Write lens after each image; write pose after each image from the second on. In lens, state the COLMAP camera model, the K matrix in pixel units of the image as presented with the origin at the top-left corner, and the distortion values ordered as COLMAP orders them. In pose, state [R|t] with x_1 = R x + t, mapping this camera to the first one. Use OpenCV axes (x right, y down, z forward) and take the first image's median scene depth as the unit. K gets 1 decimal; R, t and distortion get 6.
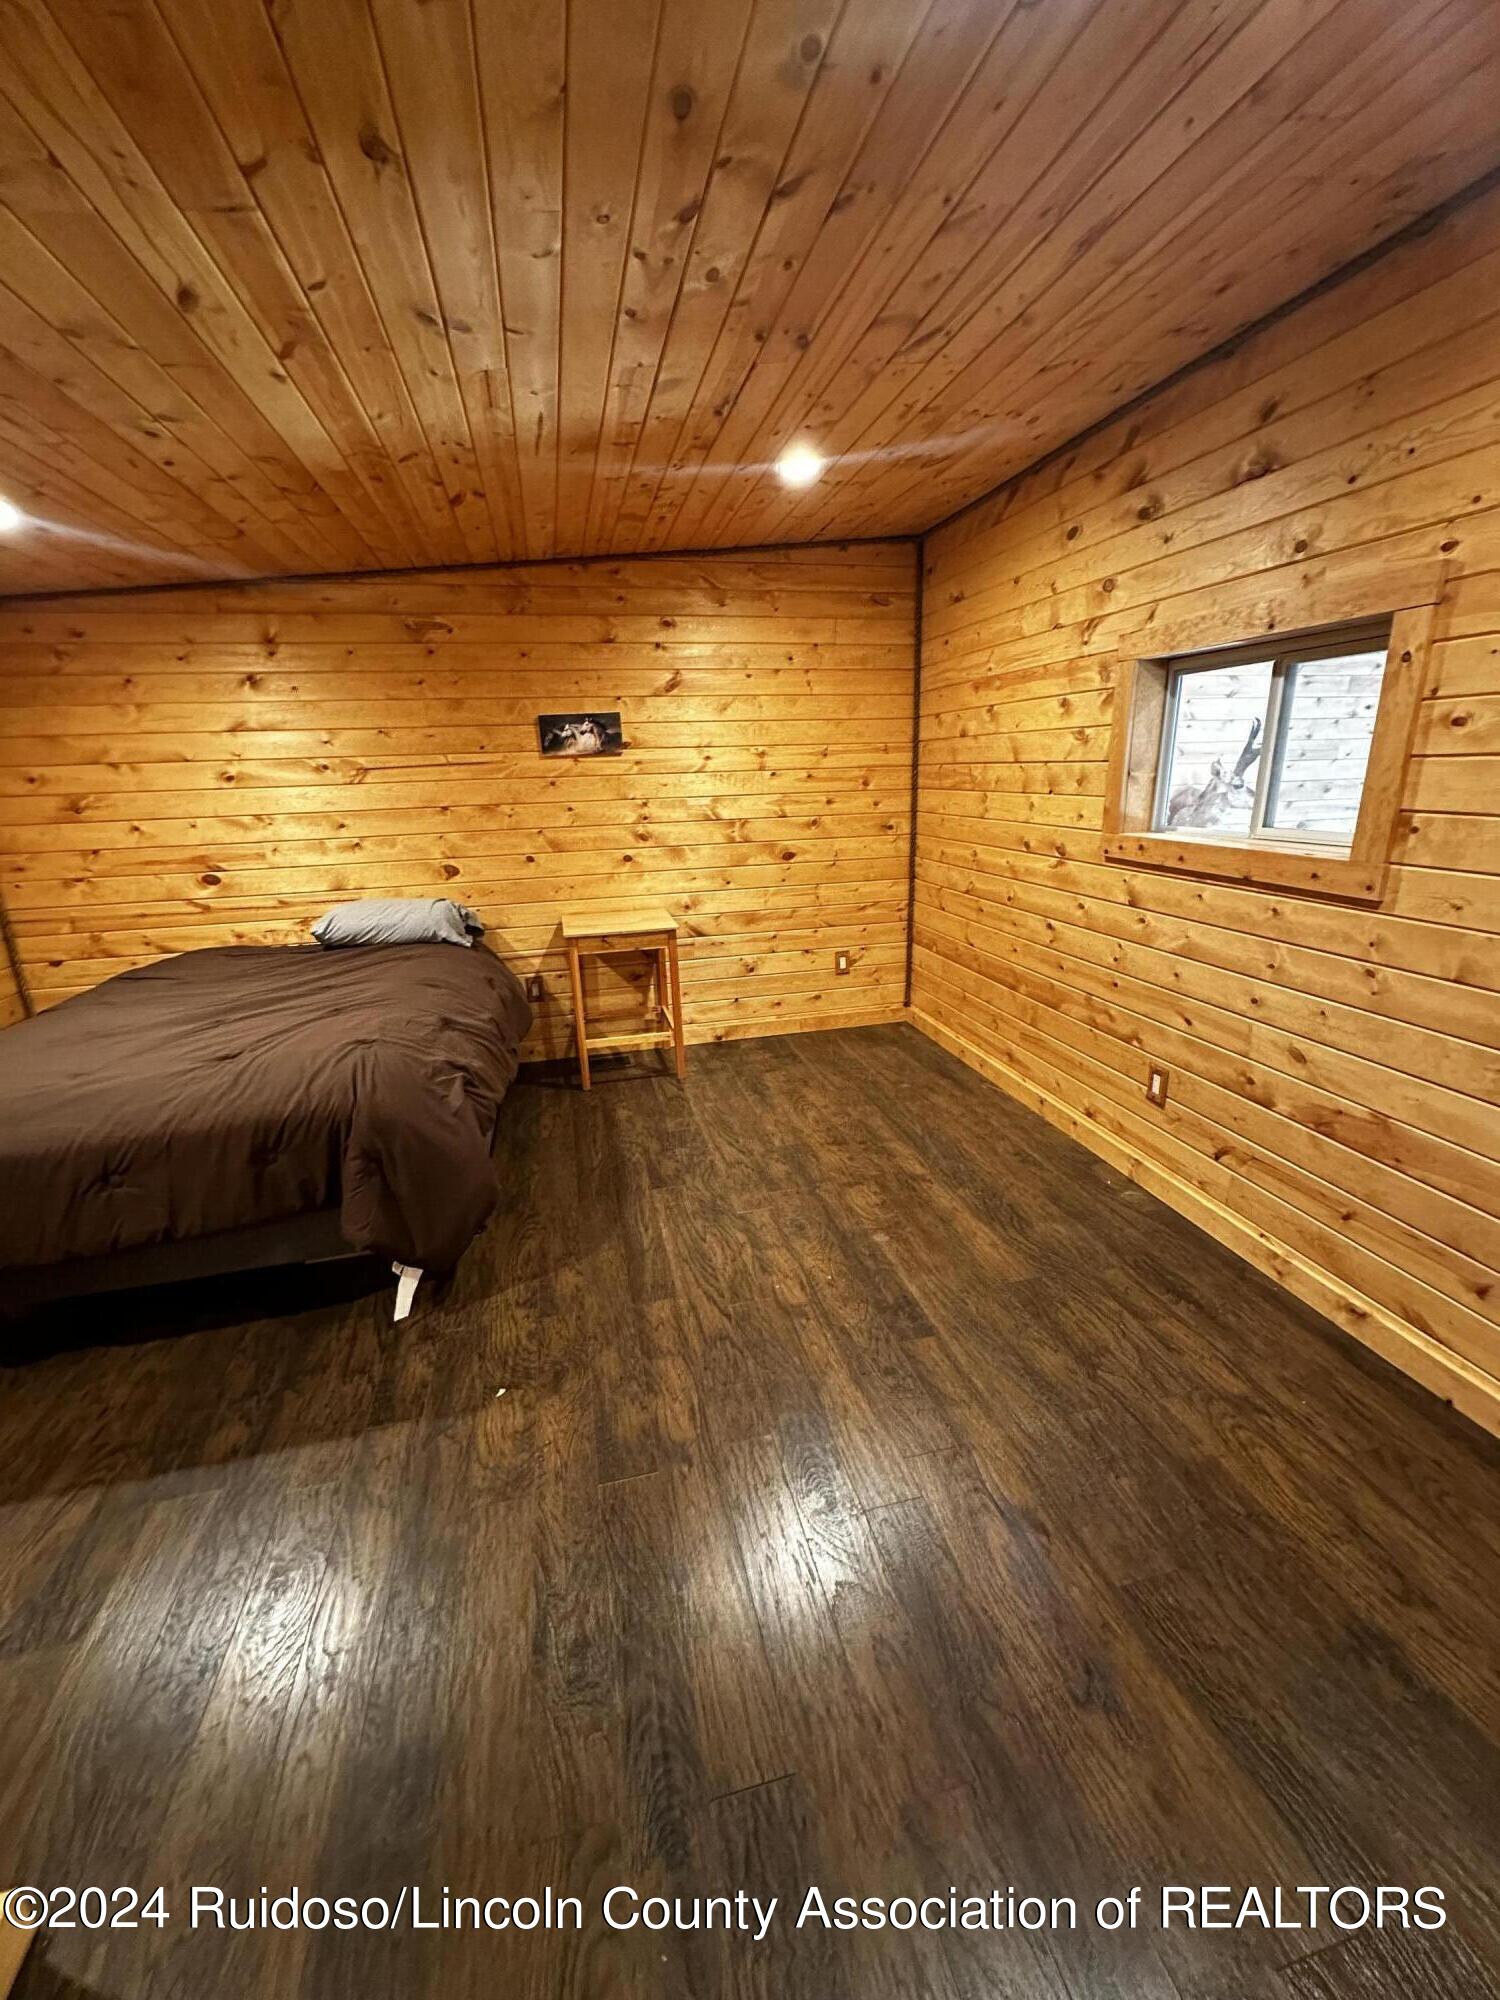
lens RADIAL K [[799.9, 0, 747.6], [0, 799.9, 999.6], [0, 0, 1]] dist [-0.005391, 0.001329]
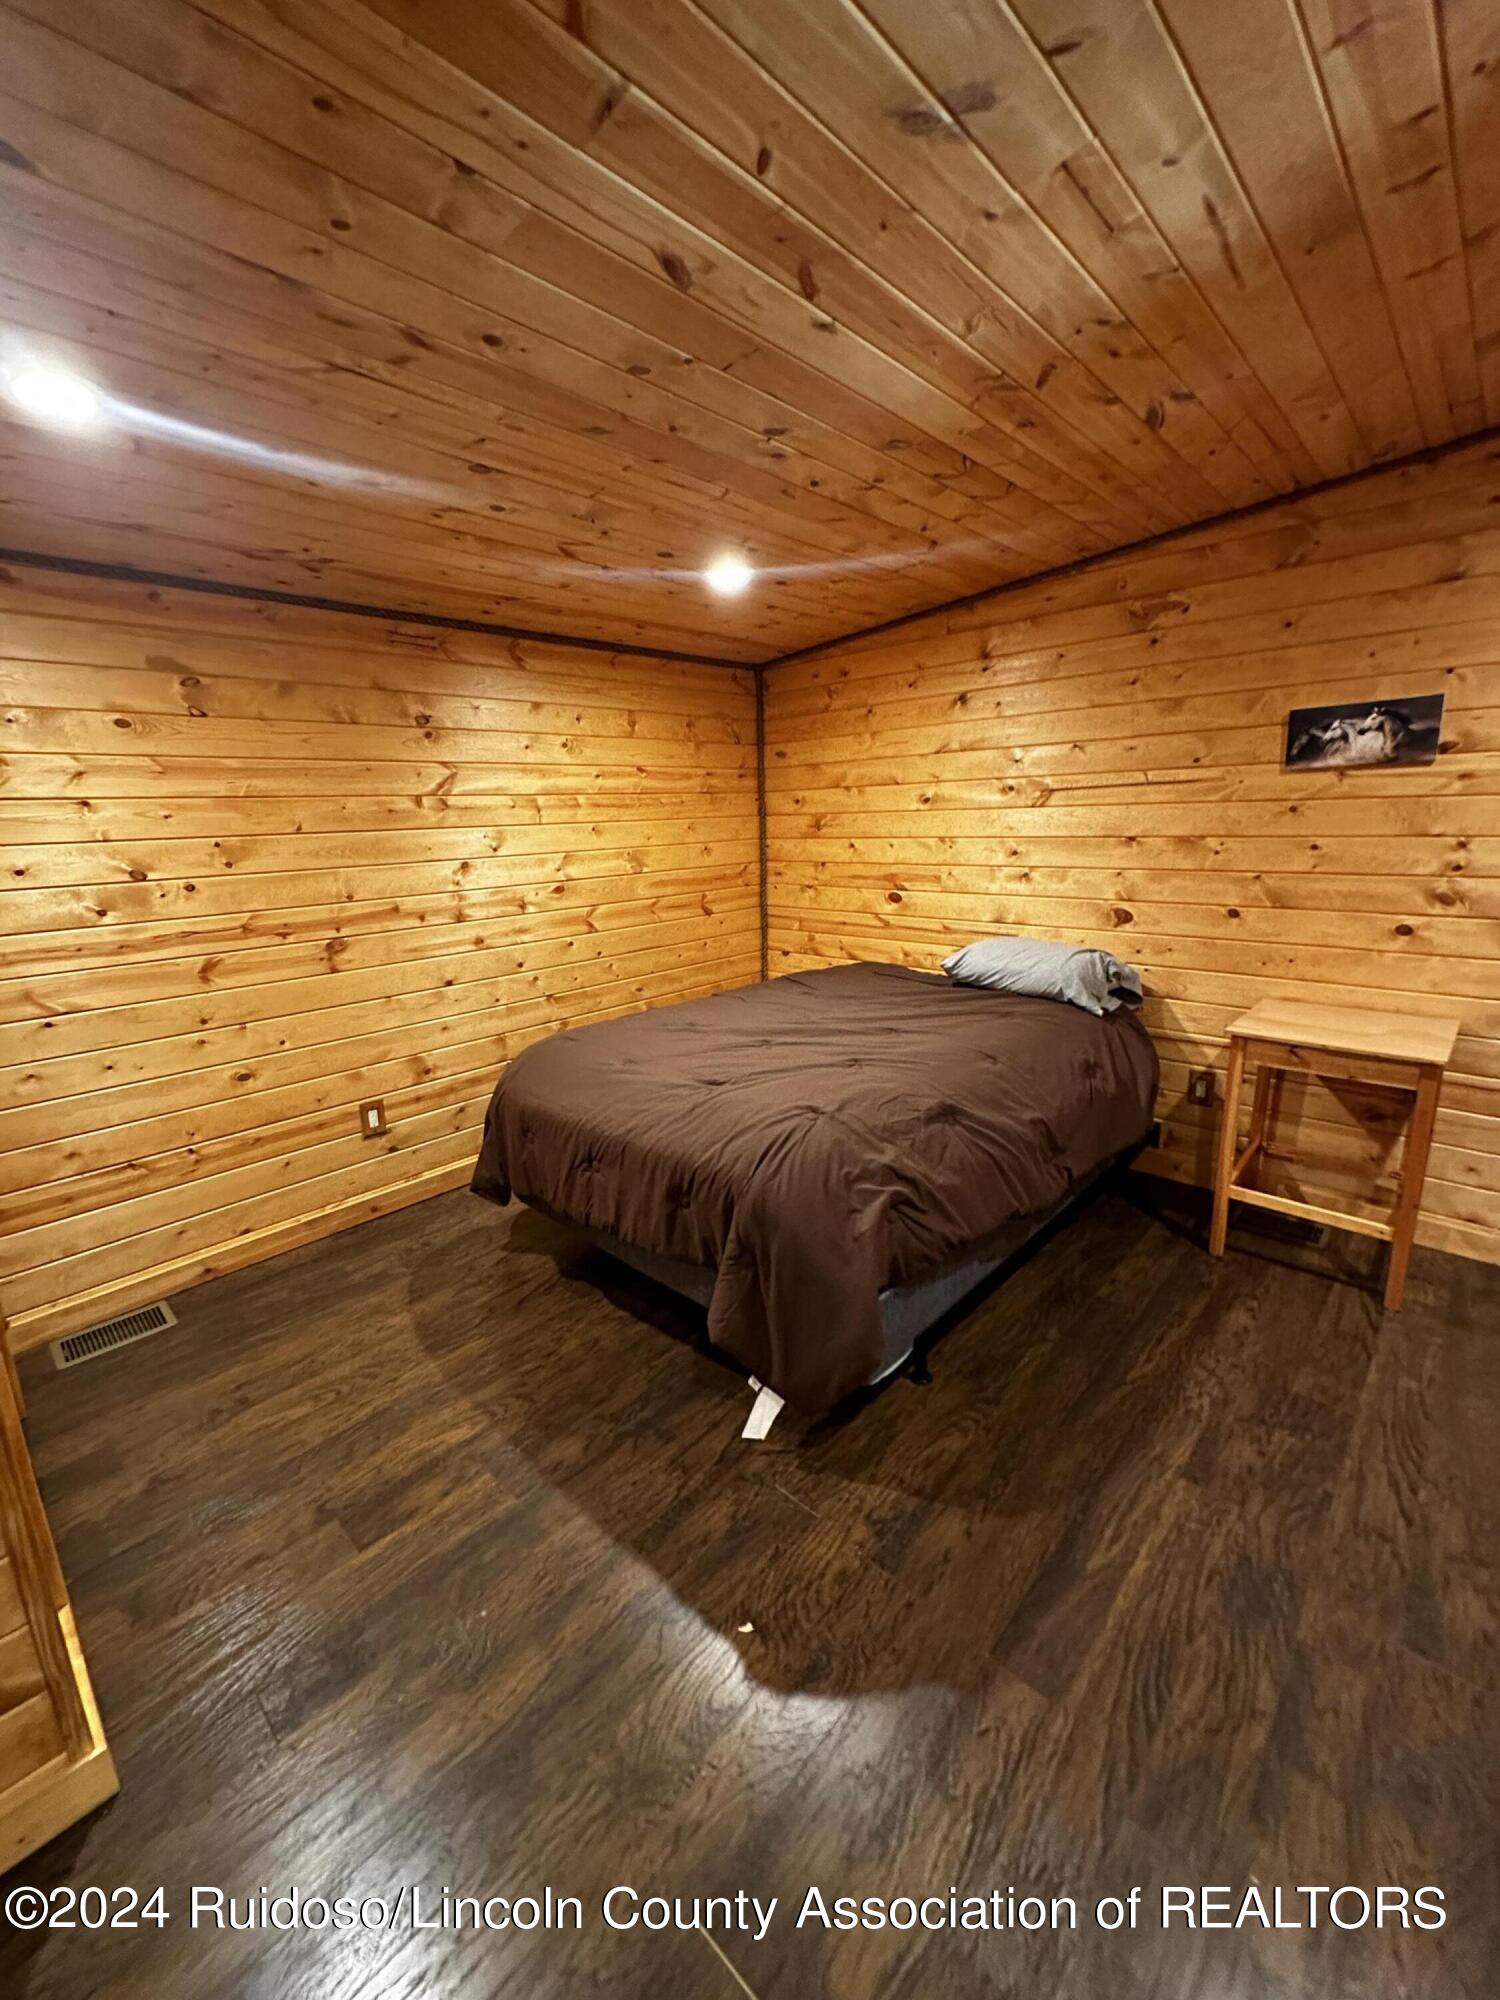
lens RADIAL K [[799.9, 0, 751.9], [0, 799.9, 1000.9], [0, 0, 1]] dist [-0.005391, 0.001329]
pose [[0.550147, 0.204588, -0.809618, 0.095118], [-0.220570, 0.970693, 0.095411, -0.080090], [0.805411, 0.126087, 0.579150, 0.273300]]
